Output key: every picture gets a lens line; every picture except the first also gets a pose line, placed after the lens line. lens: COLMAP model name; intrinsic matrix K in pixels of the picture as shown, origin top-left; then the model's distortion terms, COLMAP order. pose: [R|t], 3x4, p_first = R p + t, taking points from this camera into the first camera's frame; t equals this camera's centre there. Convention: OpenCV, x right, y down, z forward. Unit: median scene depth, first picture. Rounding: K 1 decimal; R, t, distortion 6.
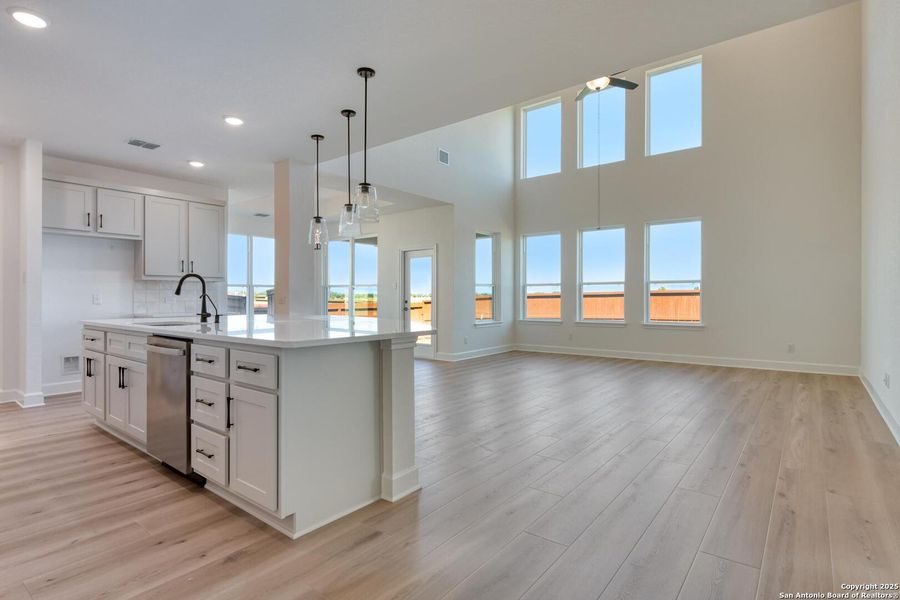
lens RADIAL K [[460.9, 0, 447.0], [0, 460.9, 298.0], [0, 0, 1]] dist [-0.005514, -0.001416]
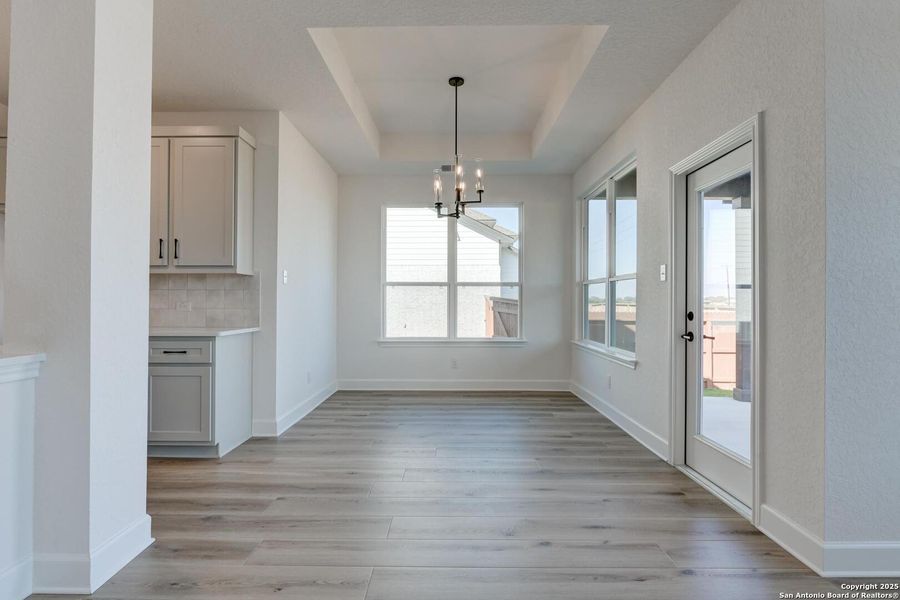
lens RADIAL K [[471.0, 0, 449.3], [0, 471.0, 298.7], [0, 0, 1]] dist [0.034019, -0.000248]
pose [[0.618752, -0.005452, -0.785567, 0.088787], [-0.003793, 0.999944, -0.009927, -0.000933], [0.785577, 0.009121, 0.618696, 0.670472]]
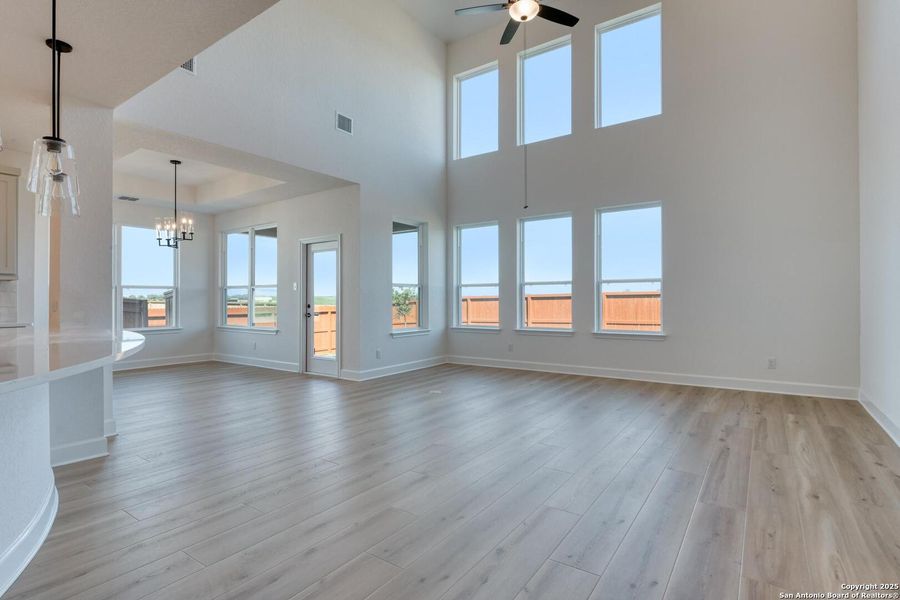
lens RADIAL K [[448.0, 0, 448.2], [0, 448.0, 297.4], [0, 0, 1]] dist [-0.005857, -0.001078]
pose [[0.998438, -0.002345, 0.055821, 0.119843], [0.002713, 0.999975, -0.006517, -0.001666], [-0.055805, 0.006658, 0.998420, 0.212063]]
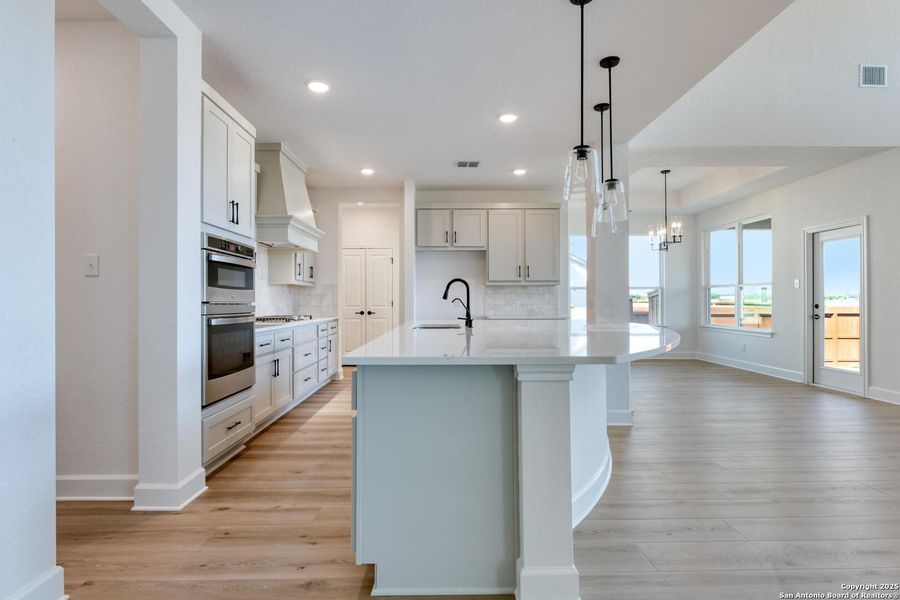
lens RADIAL K [[460.9, 0, 447.0], [0, 460.9, 298.0], [0, 0, 1]] dist [-0.005514, -0.001416]
pose [[0.629340, -0.006550, -0.777103, 0.102821], [0.002516, 0.999976, -0.006391, -0.001290], [0.777126, 0.002067, 0.629341, 0.150378]]
